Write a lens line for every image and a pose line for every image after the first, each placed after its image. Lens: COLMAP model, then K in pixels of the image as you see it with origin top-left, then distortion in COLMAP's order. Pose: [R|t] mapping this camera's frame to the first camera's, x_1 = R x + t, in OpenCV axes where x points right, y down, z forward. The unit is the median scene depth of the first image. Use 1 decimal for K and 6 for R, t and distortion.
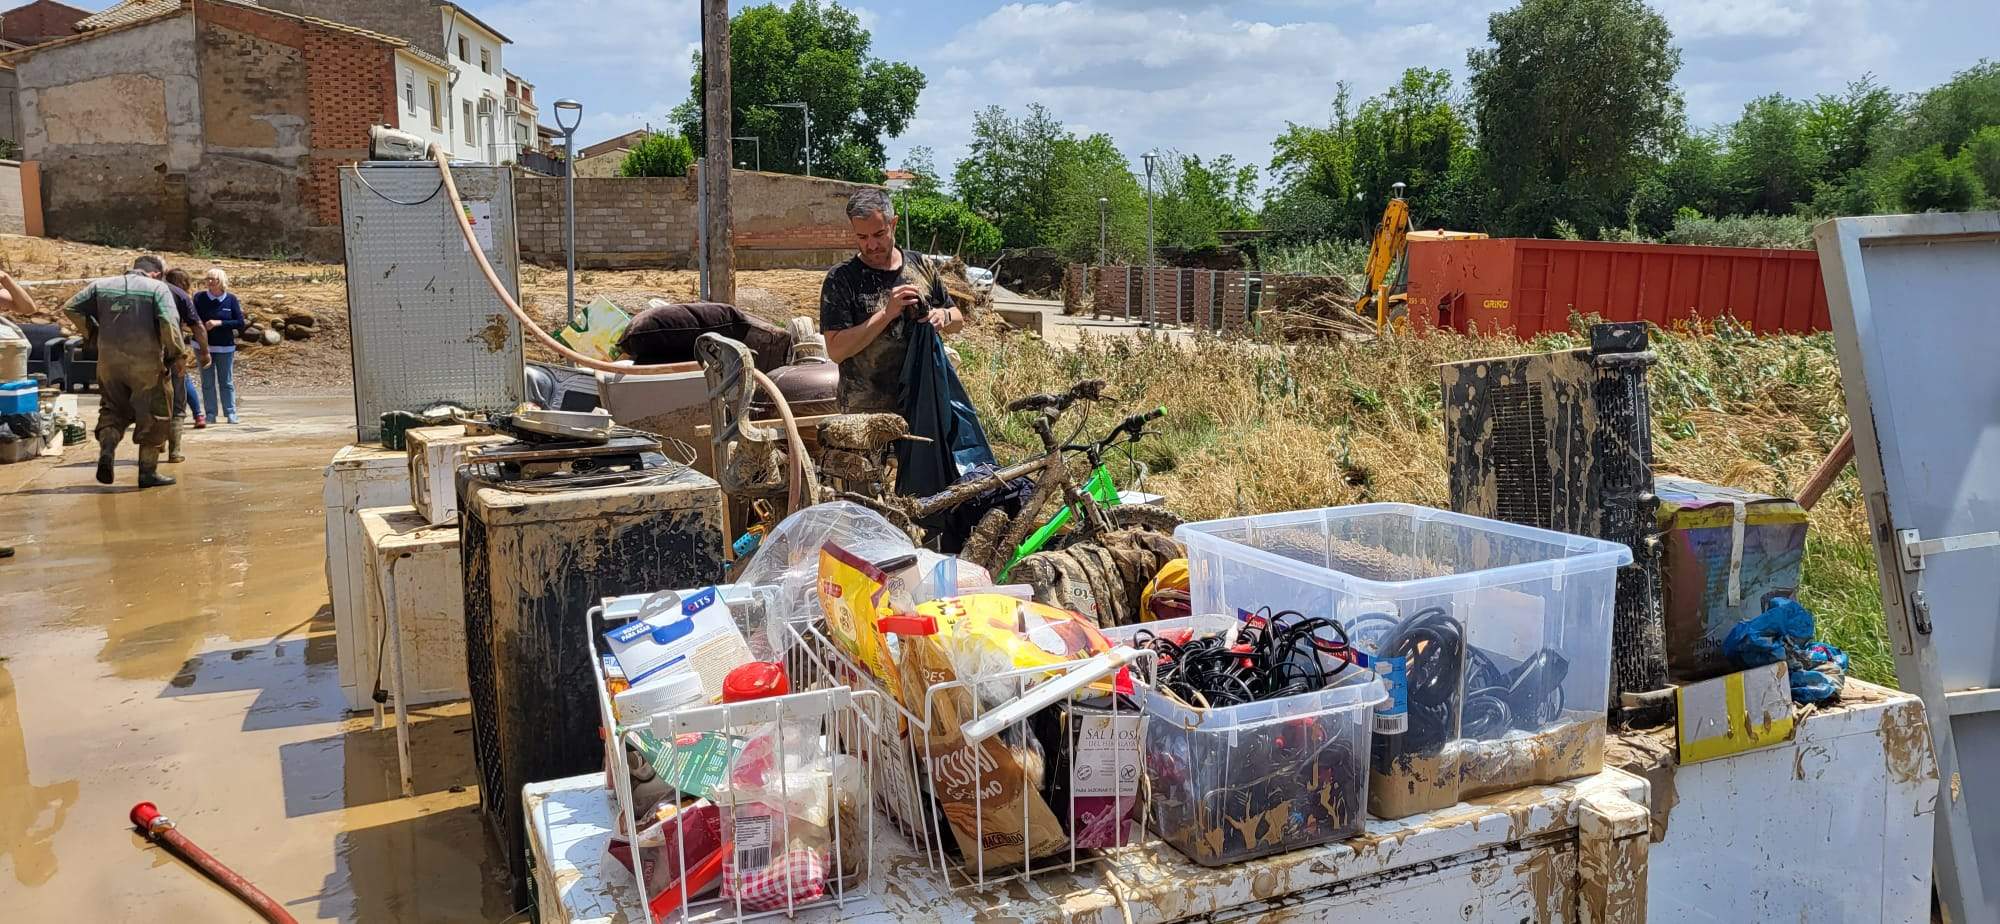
lens RADIAL K [[1429.0, 0, 996.4], [0, 1429.0, 423.7], [0, 0, 1]] dist [0.046346, -0.048219]
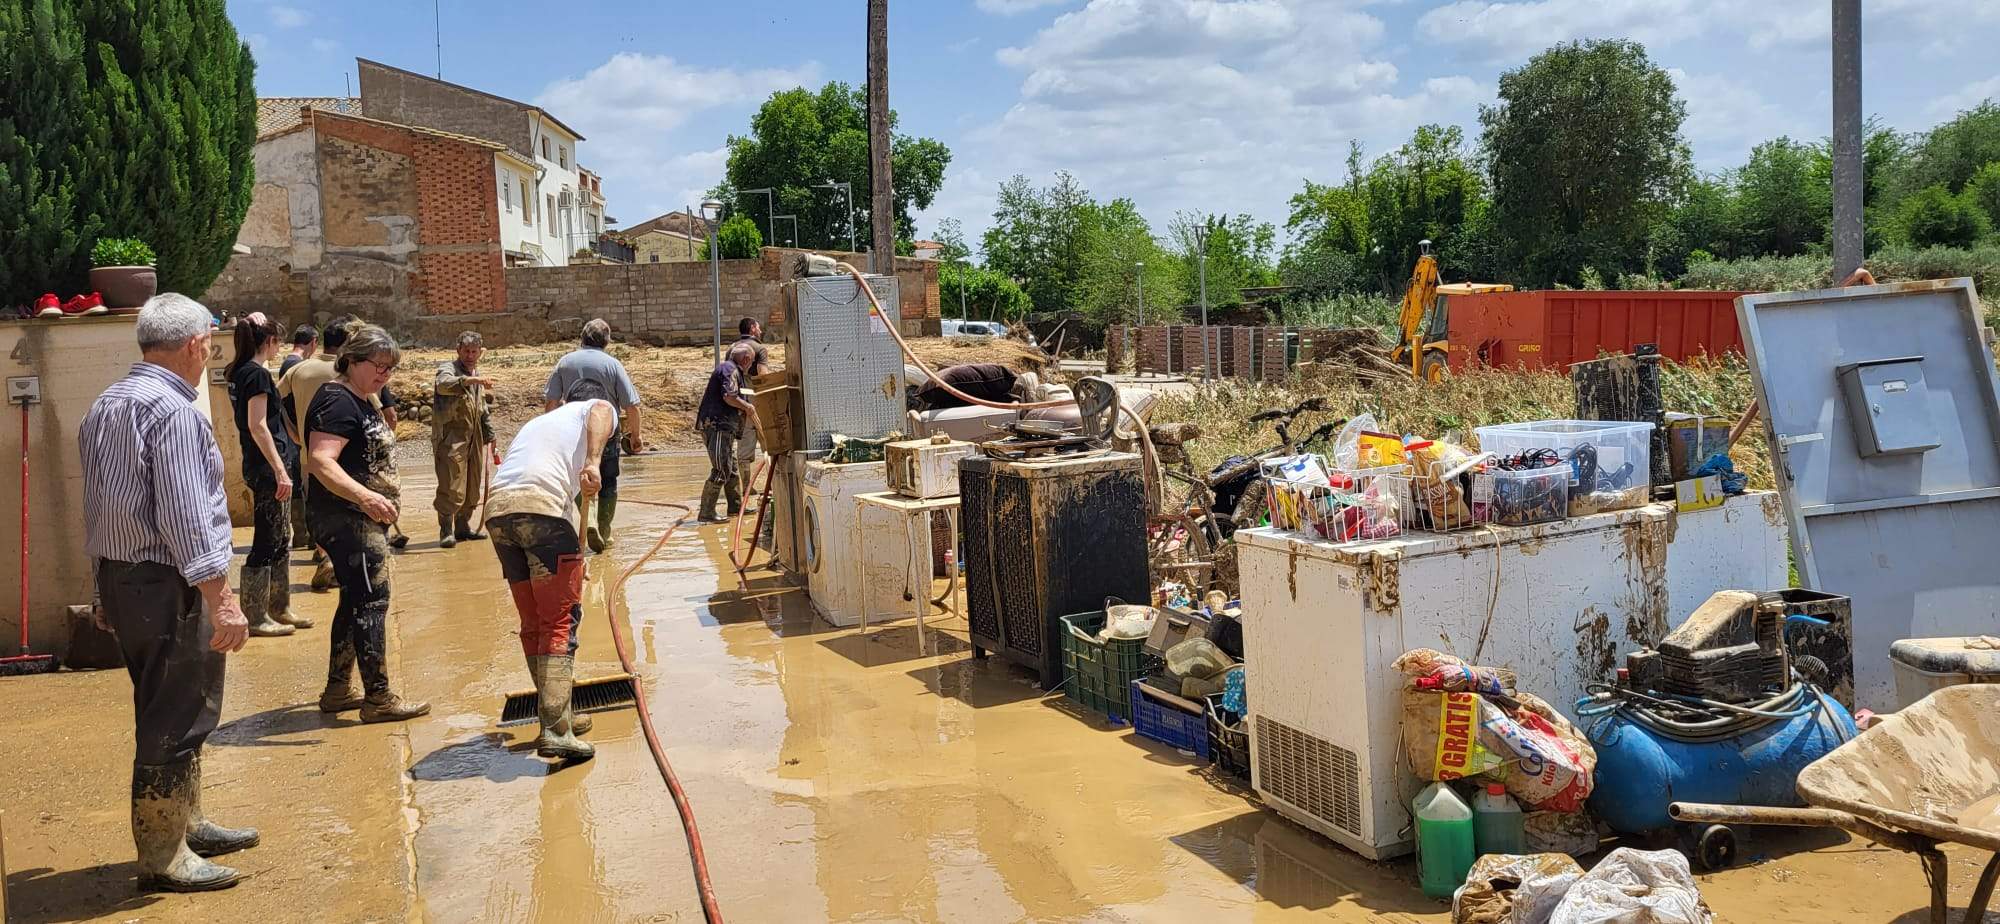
lens RADIAL K [[1421.5, 0, 977.0], [0, 1421.5, 428.3], [0, 0, 1]] dist [0.029488, -0.004597]
pose [[0.999107, -0.032907, -0.026504, -0.024222], [0.031791, 0.998634, -0.041469, 0.005160], [0.027833, 0.040590, 0.998788, -0.054814]]
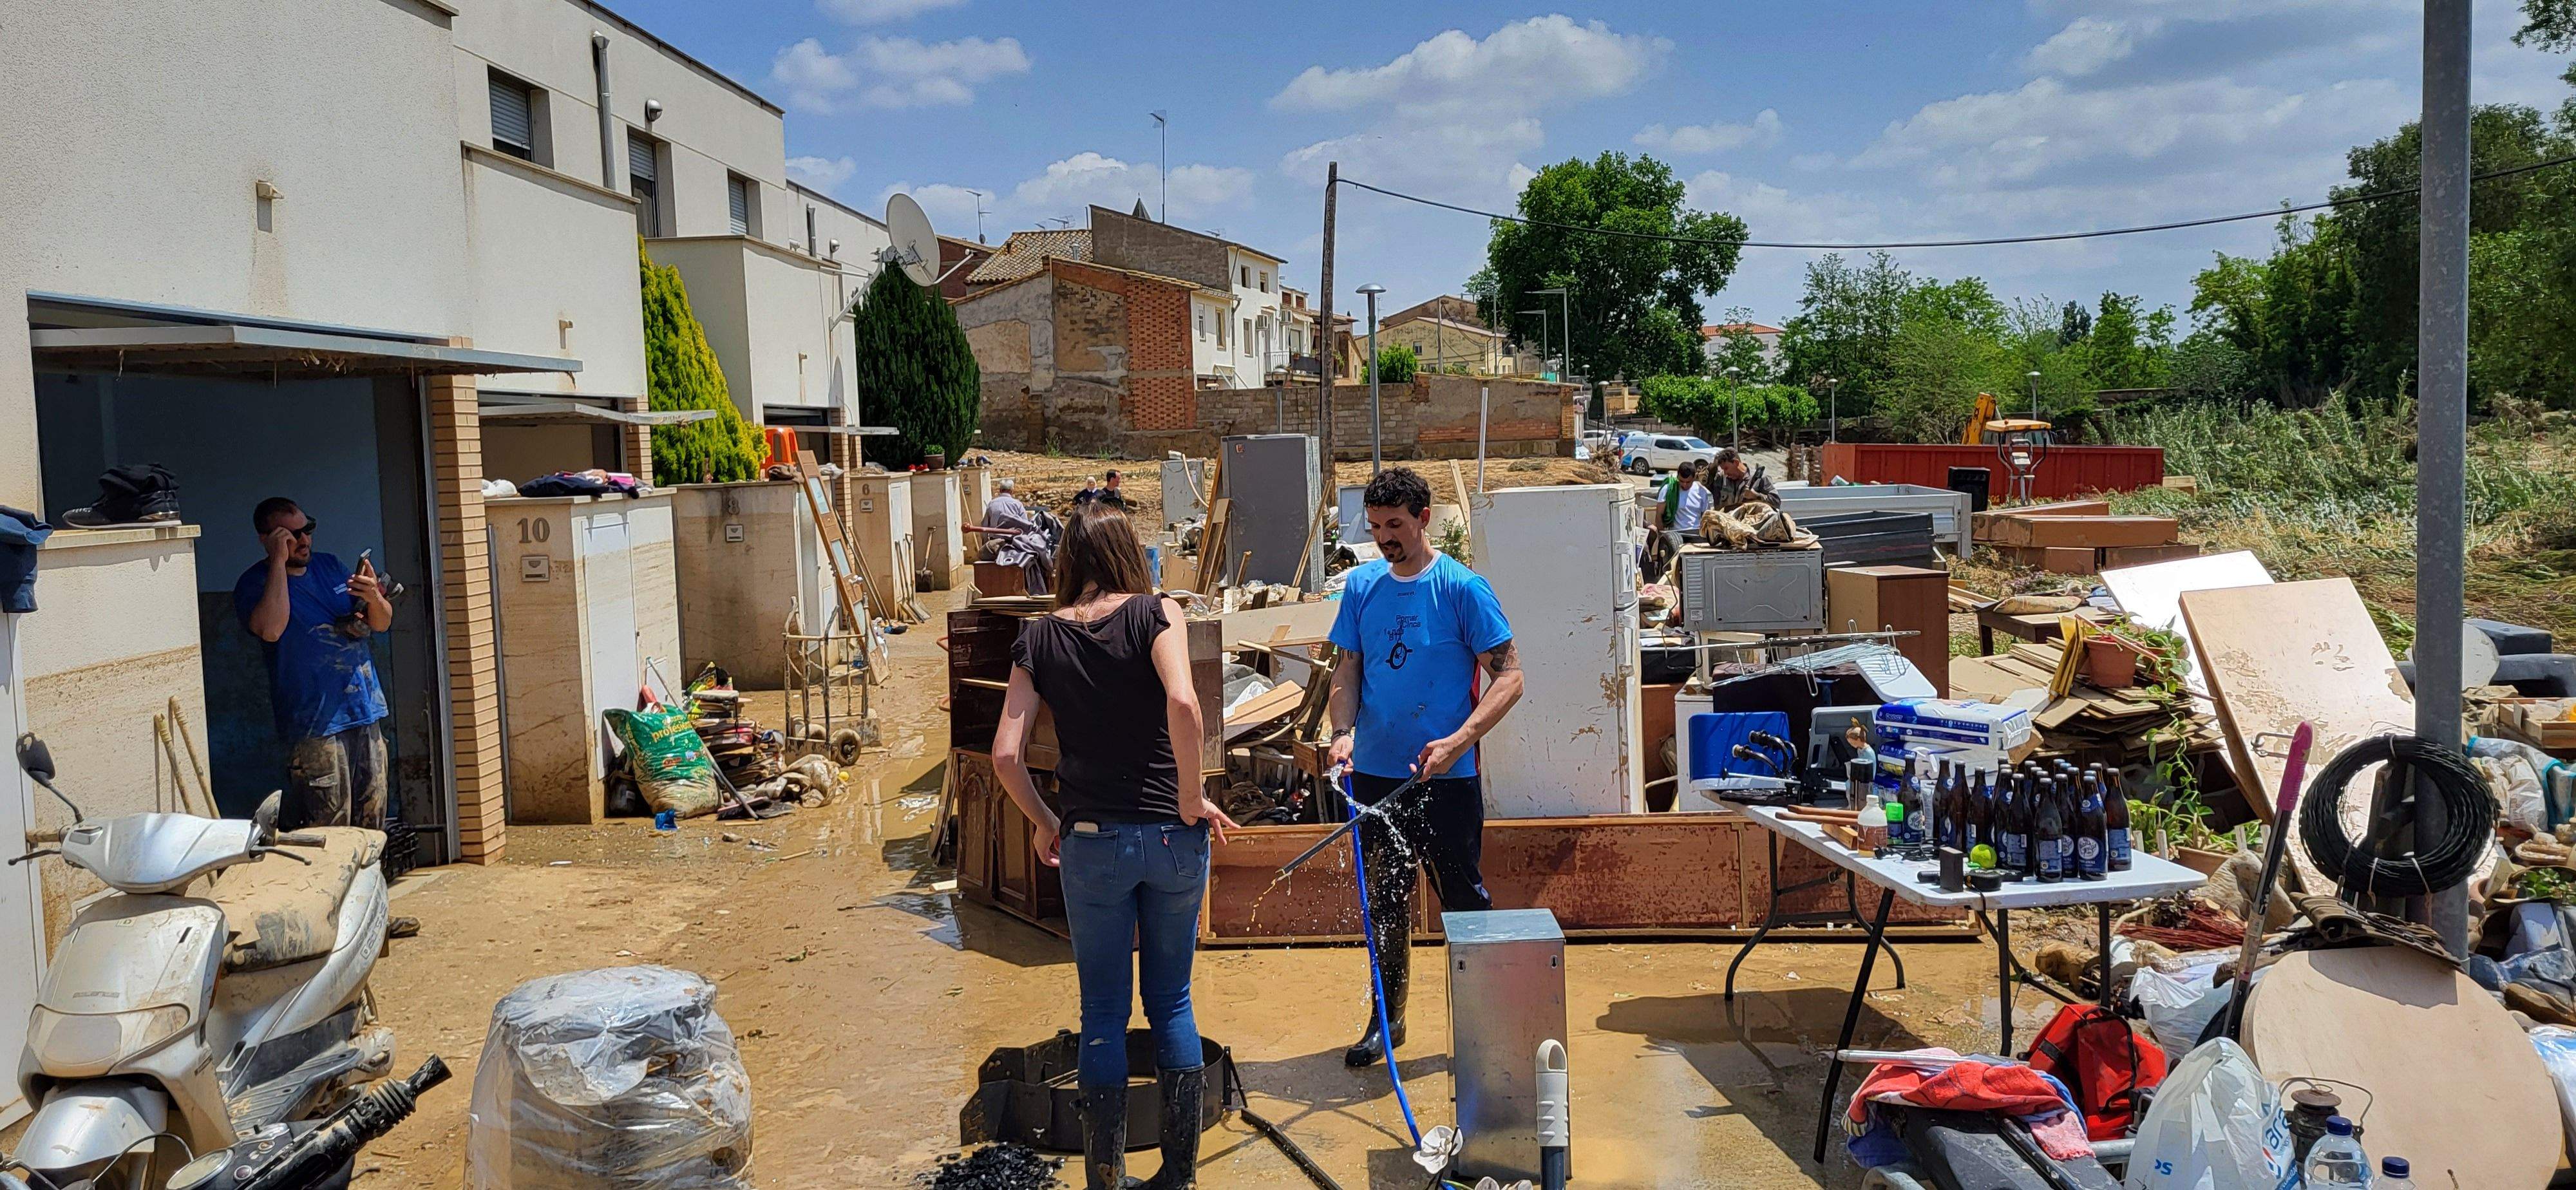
lens RADIAL K [[1840.5, 0, 1283.3], [0, 1840.5, 545.7], [0, 0, 1]] dist [0.046346, -0.048219]
pose [[0.939631, 0.001776, -0.342186, 0.180411], [-0.018357, 0.998808, -0.045225, 0.030176], [0.341698, 0.048776, 0.938543, -0.406706]]
